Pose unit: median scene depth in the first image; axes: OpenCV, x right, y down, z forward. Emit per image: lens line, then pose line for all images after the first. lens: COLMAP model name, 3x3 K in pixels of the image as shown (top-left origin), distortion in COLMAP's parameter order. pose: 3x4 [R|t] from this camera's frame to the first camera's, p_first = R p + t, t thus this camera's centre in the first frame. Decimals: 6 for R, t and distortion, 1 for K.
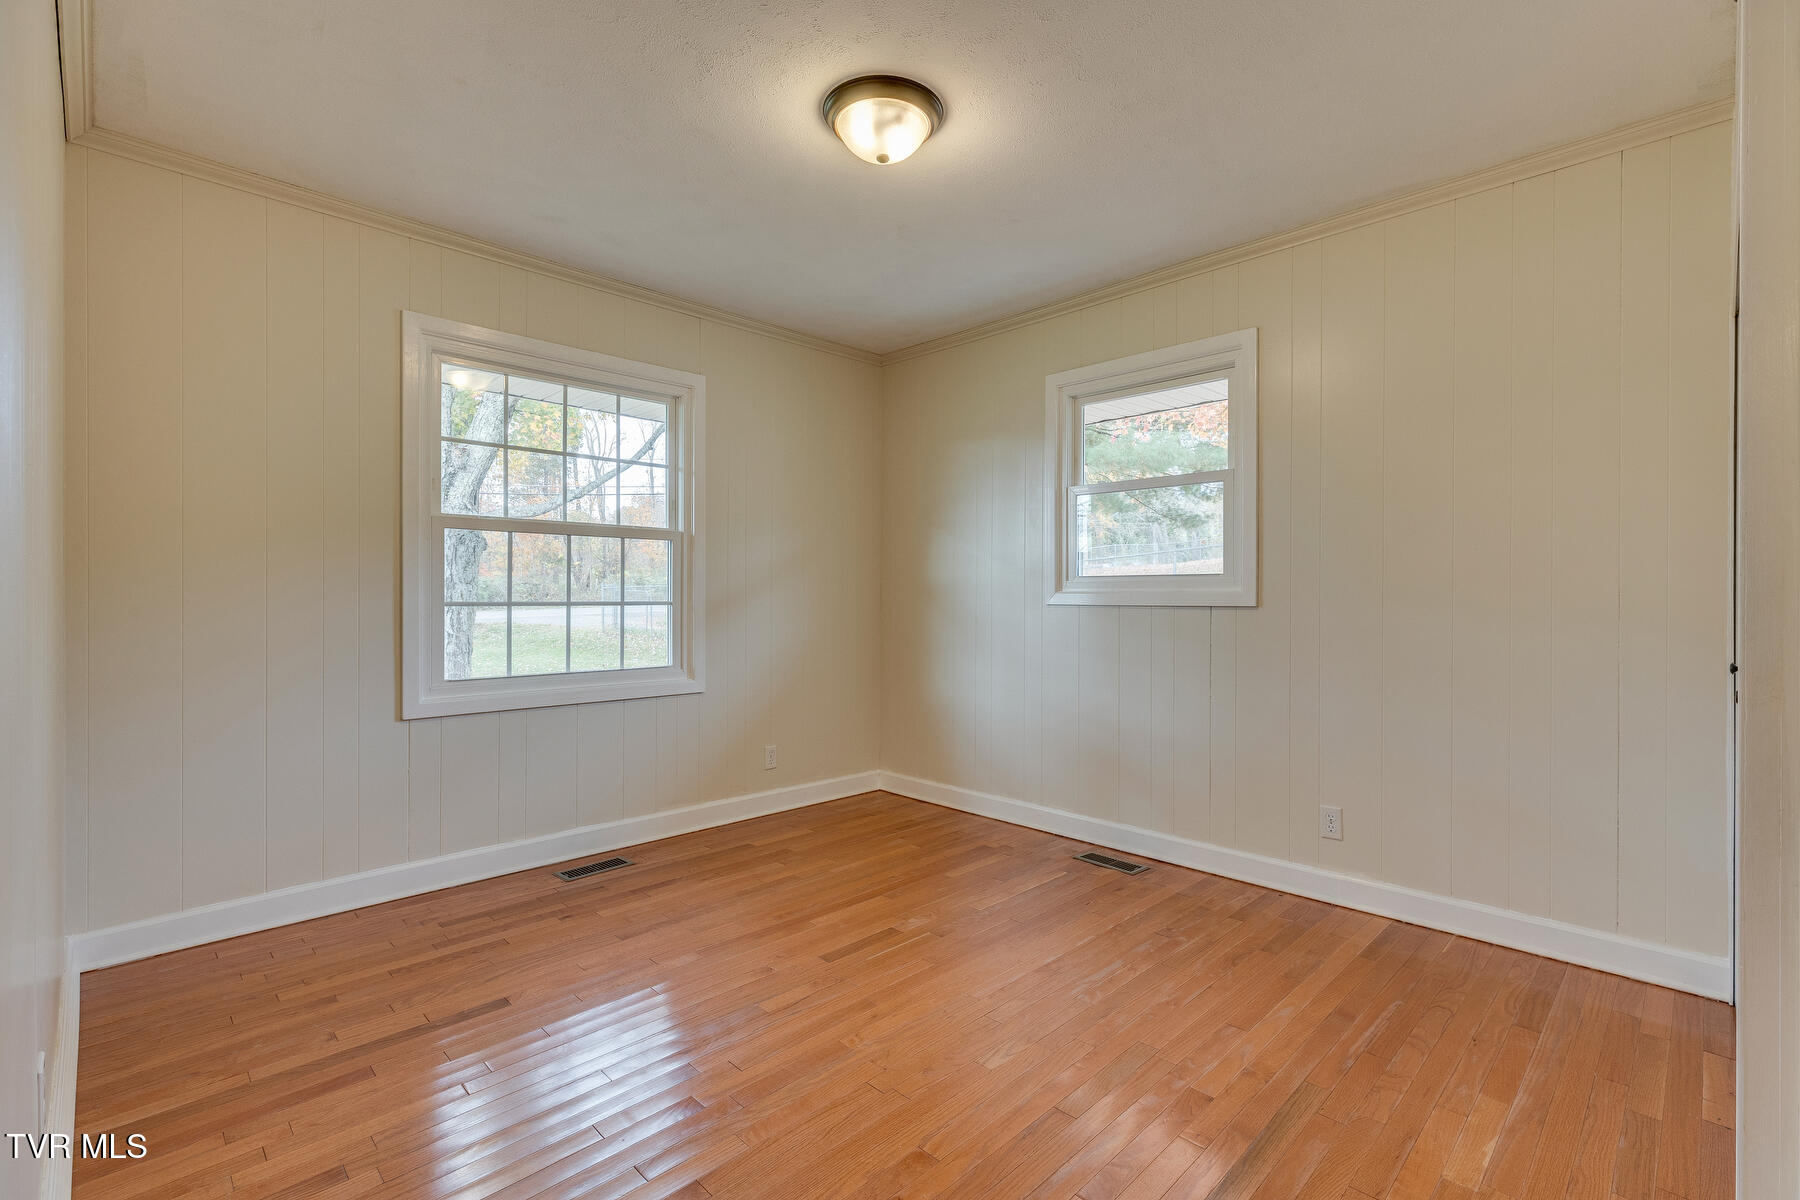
lens RADIAL K [[800.4, 0, 913.2], [0, 800.4, 600.1], [0, 0, 1]] dist [0.015369, 0.000183]
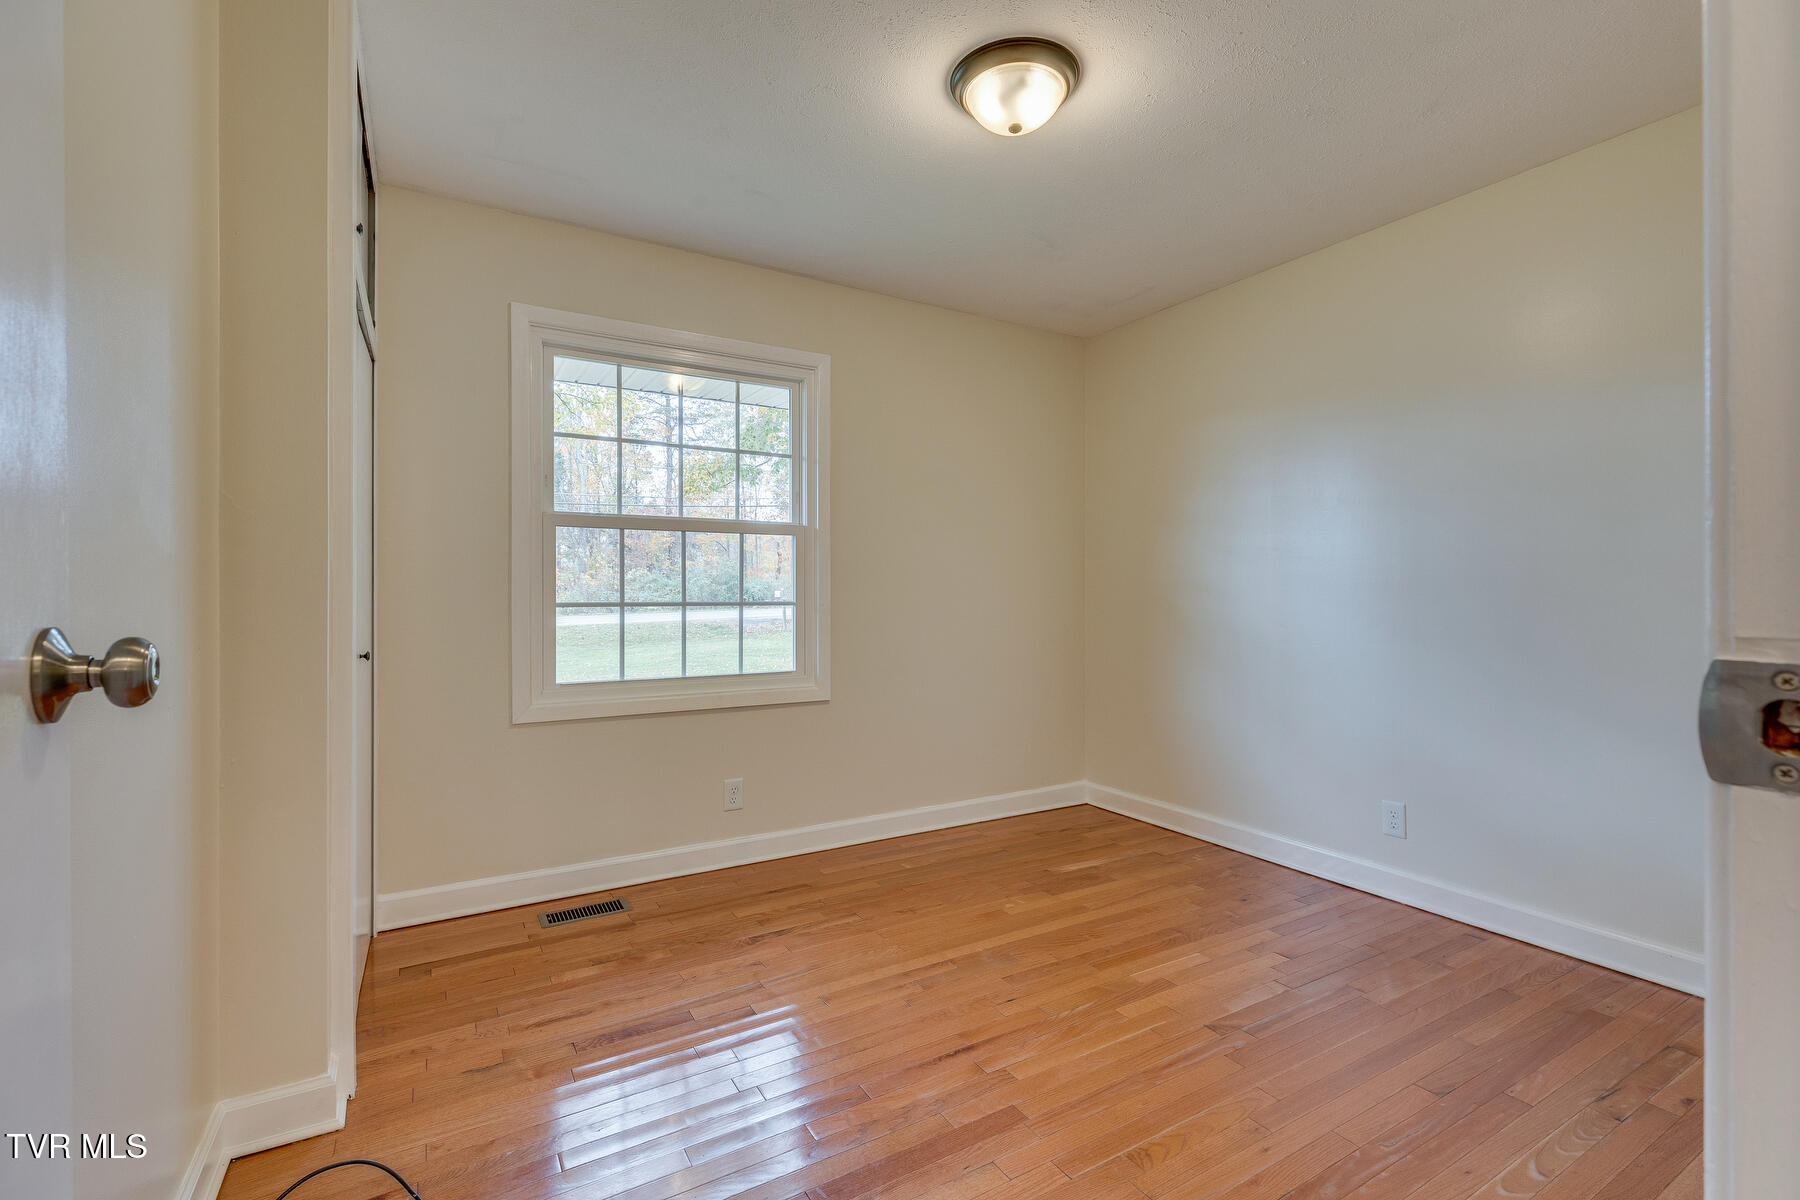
lens RADIAL K [[837.0, 0, 983.3], [0, 837.0, 597.2], [0, 0, 1]] dist [-0.001814, -0.000323]
pose [[0.981516, -0.003269, -0.191350, 0.101030], [0.002921, 0.999994, -0.002102, -0.000886], [0.191355, 0.001504, 0.981520, 0.099107]]
